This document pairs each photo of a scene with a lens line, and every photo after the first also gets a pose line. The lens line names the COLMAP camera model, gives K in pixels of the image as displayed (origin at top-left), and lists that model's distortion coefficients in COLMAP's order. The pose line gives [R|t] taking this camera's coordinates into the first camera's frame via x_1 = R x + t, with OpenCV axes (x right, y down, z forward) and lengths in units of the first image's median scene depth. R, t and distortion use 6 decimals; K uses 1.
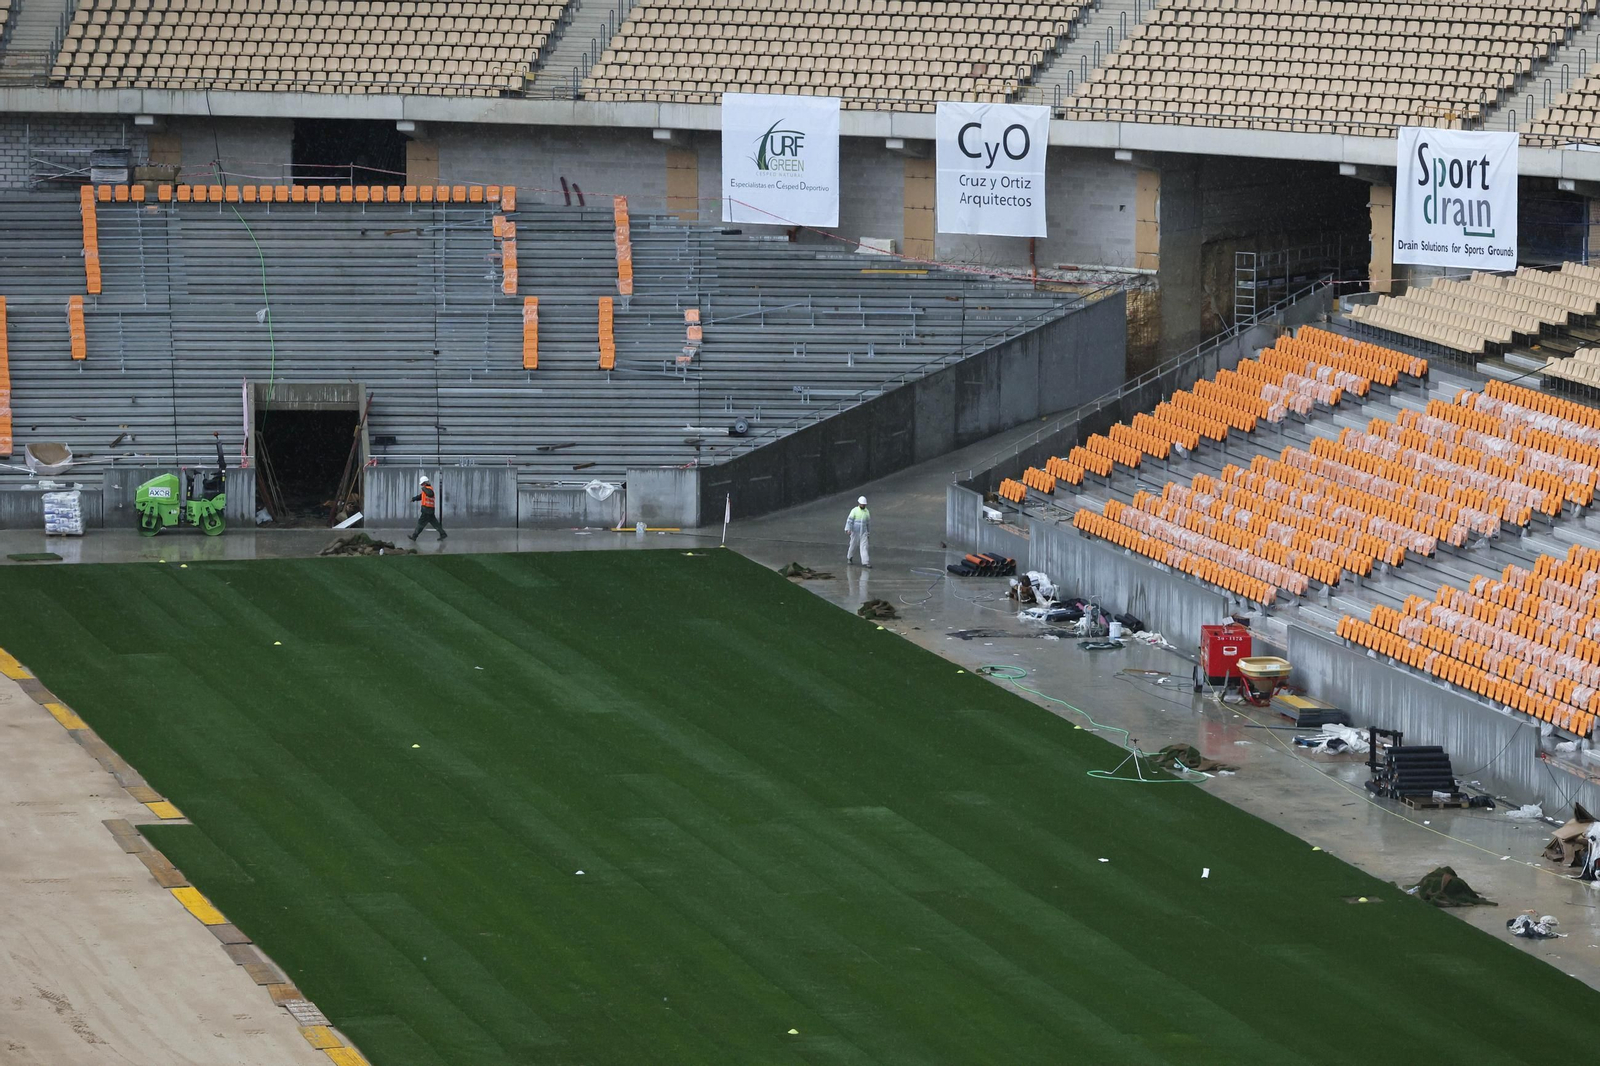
lens RADIAL K [[7125.1, 0, 800.8], [0, 7125.1, 542.3], [0, 0, 1]] dist [0.102220, 0.000000]
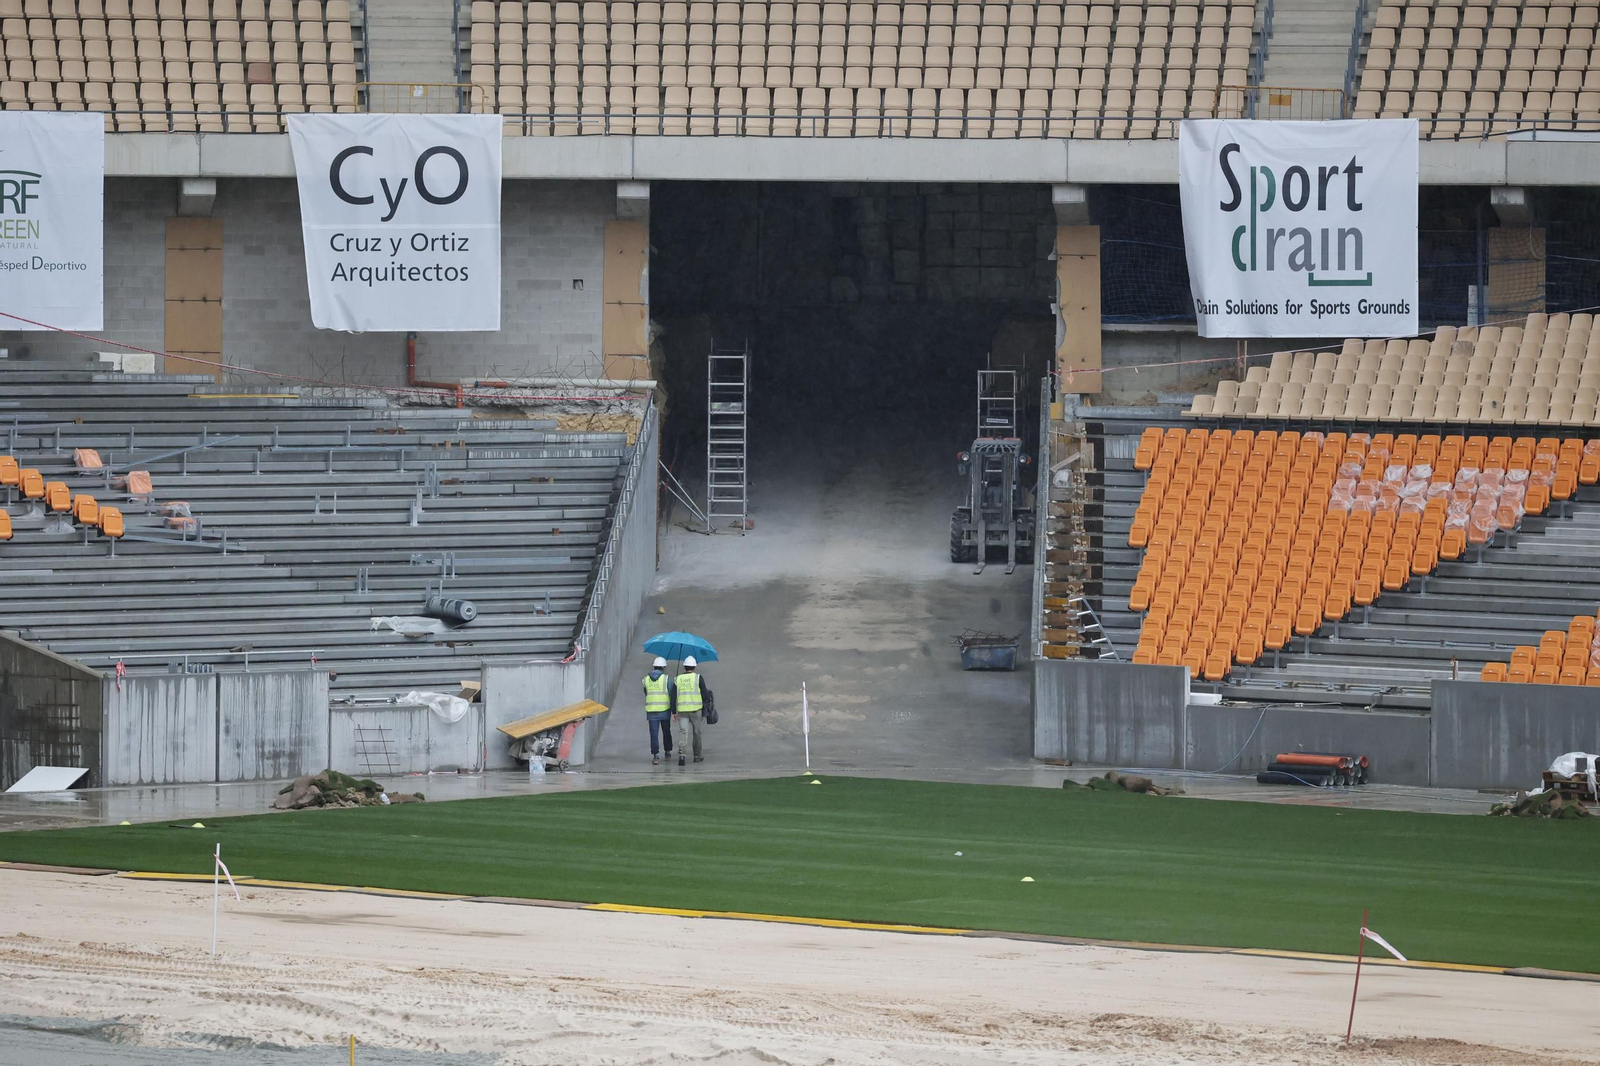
lens RADIAL K [[9204.8, 0, 734.4], [0, 9204.8, 510.2], [0, 0, 1]] dist [0.506456, 0.000000]
pose [[0.793447, -0.026660, 0.608055, -0.431201], [0.075869, 0.995580, -0.055349, 0.017820], [-0.603892, 0.090049, 0.791963, 0.366253]]
